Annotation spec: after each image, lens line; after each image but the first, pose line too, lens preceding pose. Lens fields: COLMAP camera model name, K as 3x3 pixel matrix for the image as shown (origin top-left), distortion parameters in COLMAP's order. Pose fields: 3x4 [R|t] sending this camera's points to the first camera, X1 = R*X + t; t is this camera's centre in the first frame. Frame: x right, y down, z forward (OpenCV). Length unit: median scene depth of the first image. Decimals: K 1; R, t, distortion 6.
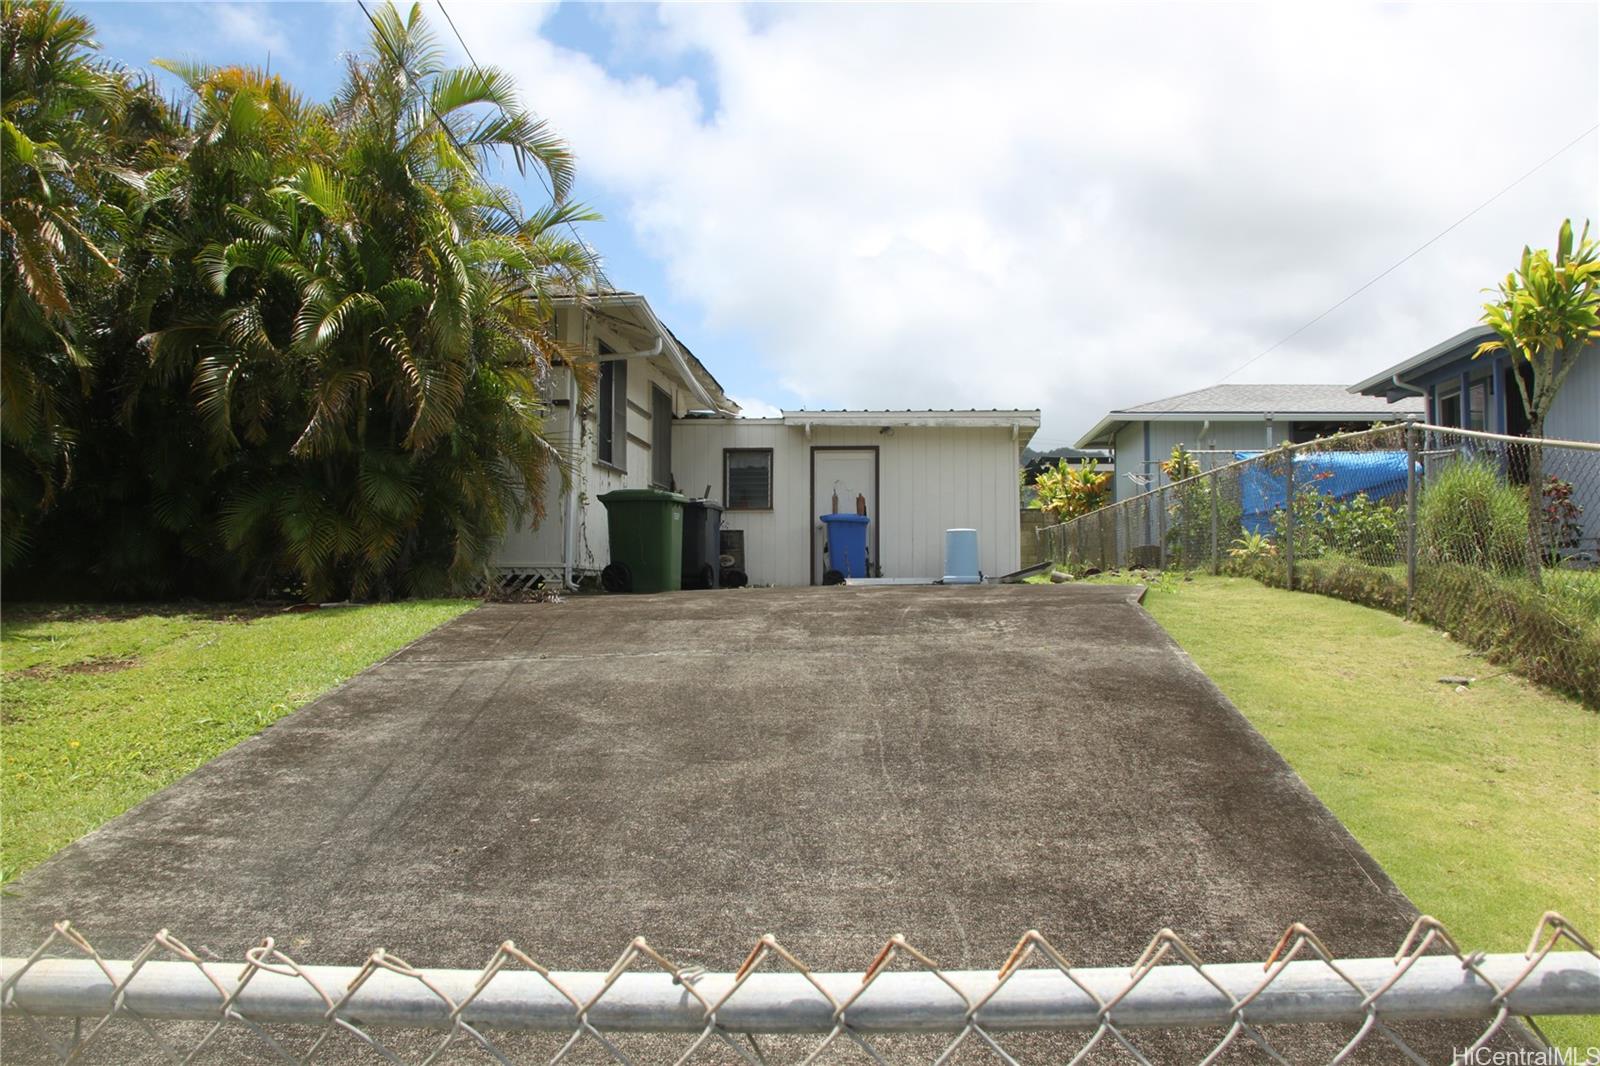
lens RADIAL K [[1321.3, 0, 792.8], [0, 1321.3, 533.4], [0, 0, 1]] dist [-0.197785, 0.169254]
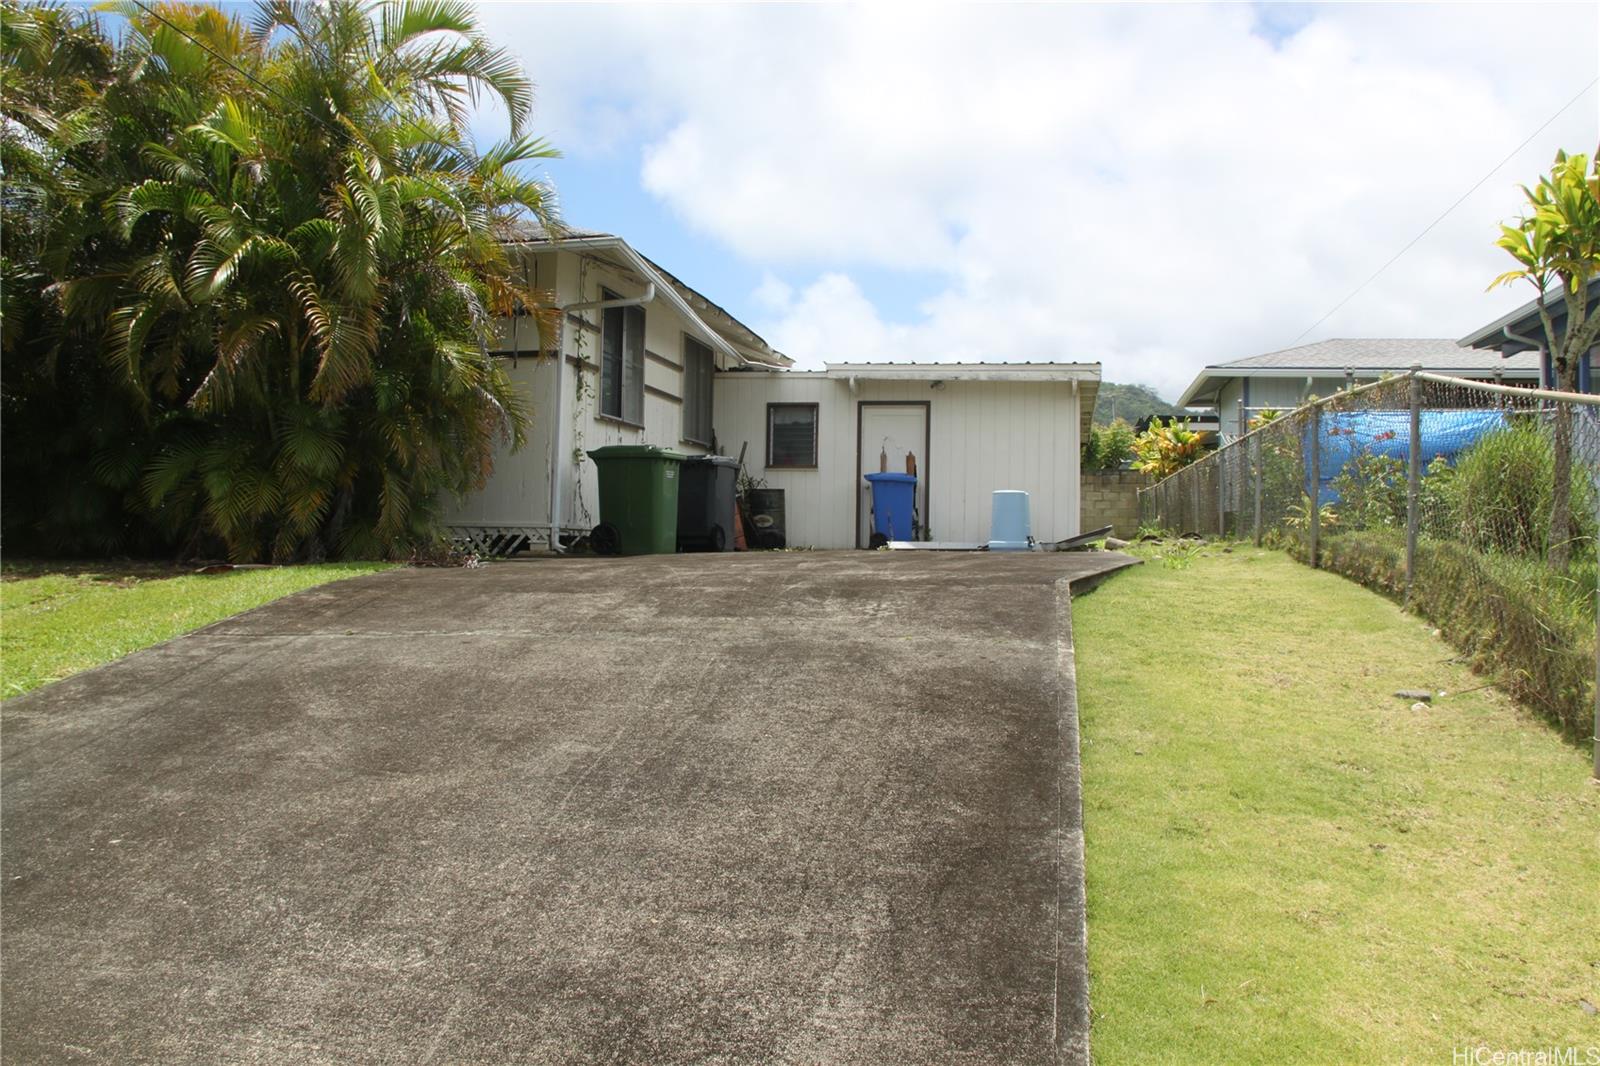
lens RADIAL K [[1321.3, 0, 792.8], [0, 1321.3, 533.4], [0, 0, 1]] dist [-0.197785, 0.169254]
pose [[0.993779, 0.013988, -0.110491, 0.094684], [-0.010378, 0.999395, 0.033184, -0.002905], [0.110888, -0.031831, 0.993323, 0.072995]]
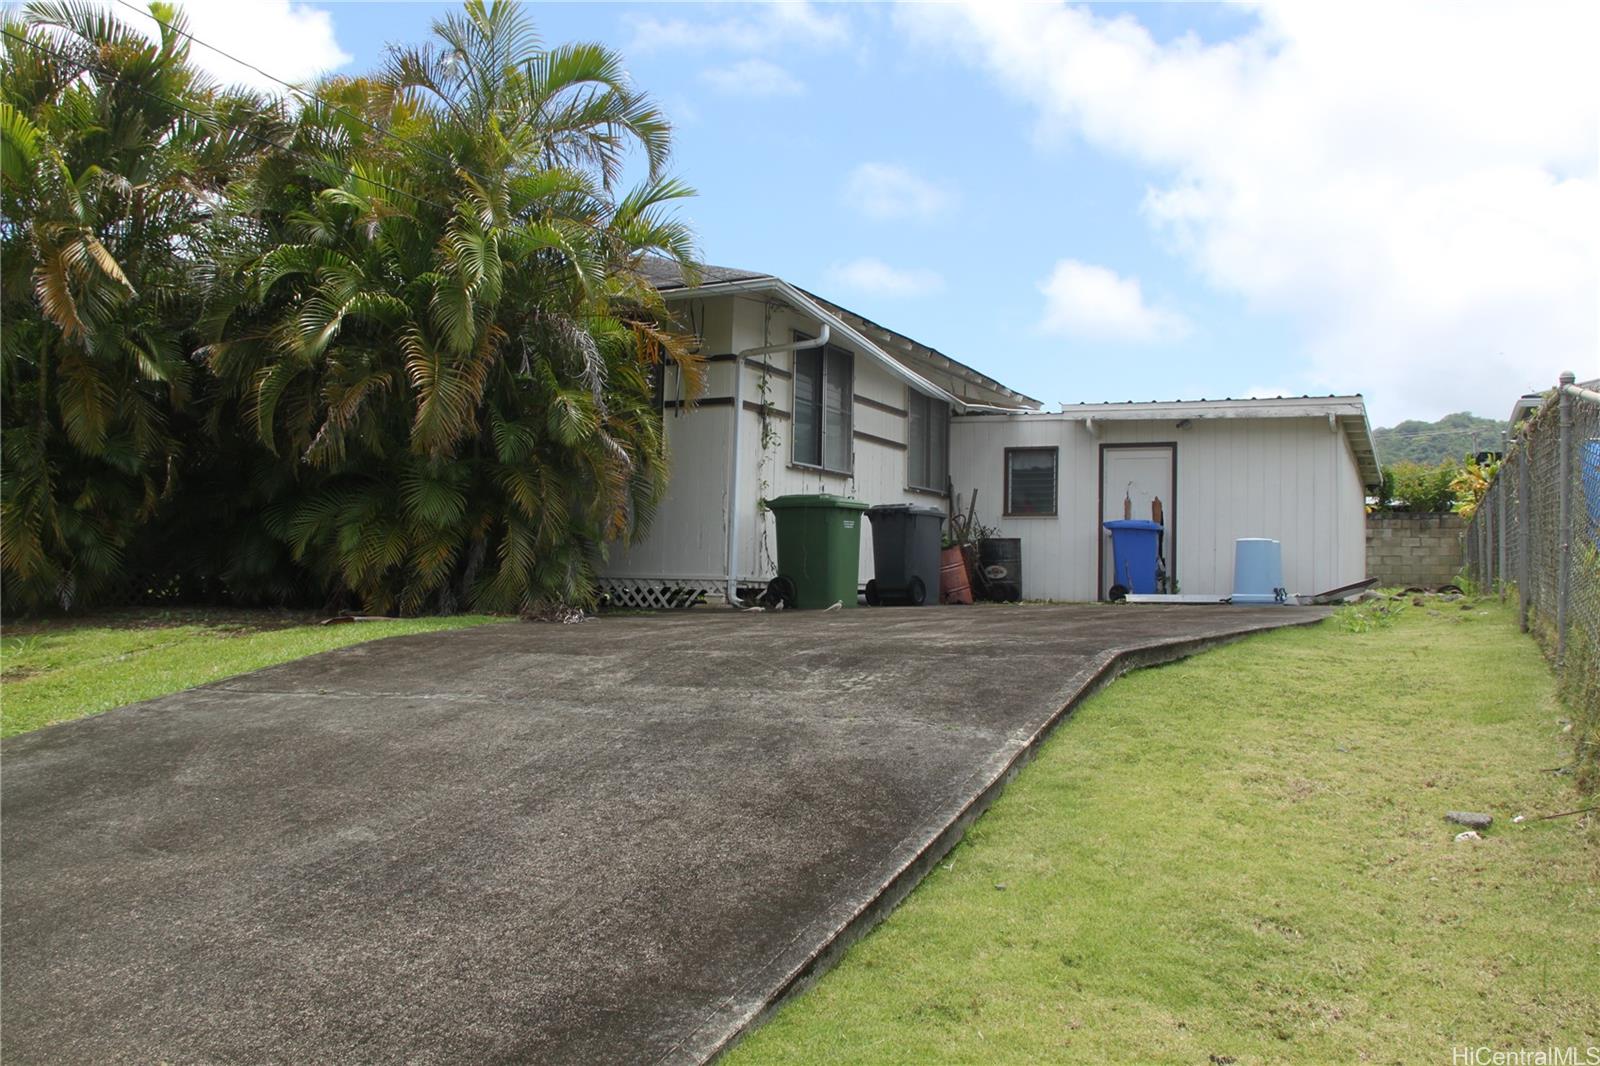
lens RADIAL K [[1321.3, 0, 792.8], [0, 1321.3, 533.4], [0, 0, 1]] dist [-0.197785, 0.169254]
pose [[0.929466, 0.003569, -0.368890, 0.189533], [-0.004192, 0.999991, -0.000888, -0.005703], [0.368883, 0.002372, 0.929473, 0.146819]]
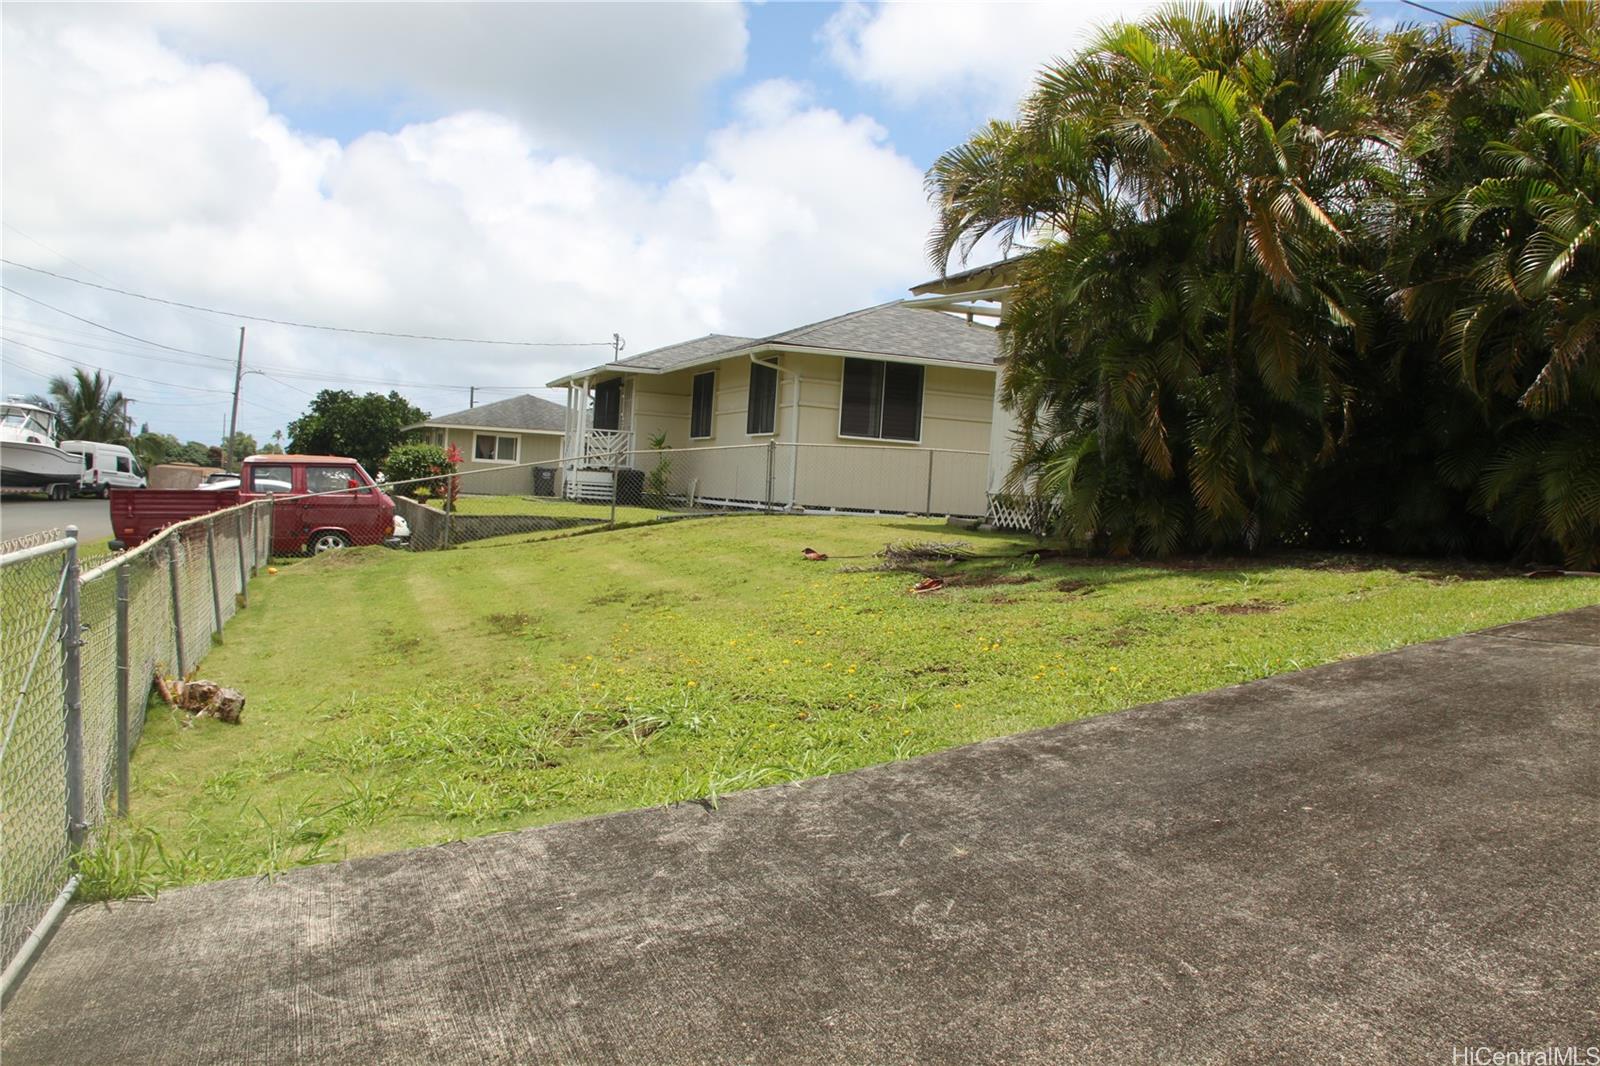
lens RADIAL K [[1321.3, 0, 792.8], [0, 1321.3, 533.4], [0, 0, 1]] dist [-0.197785, 0.169254]
pose [[0.426747, 0.051687, -0.902893, 0.125770], [-0.023324, 0.998662, 0.046146, -0.000102], [0.904070, 0.001366, 0.427382, 0.089526]]
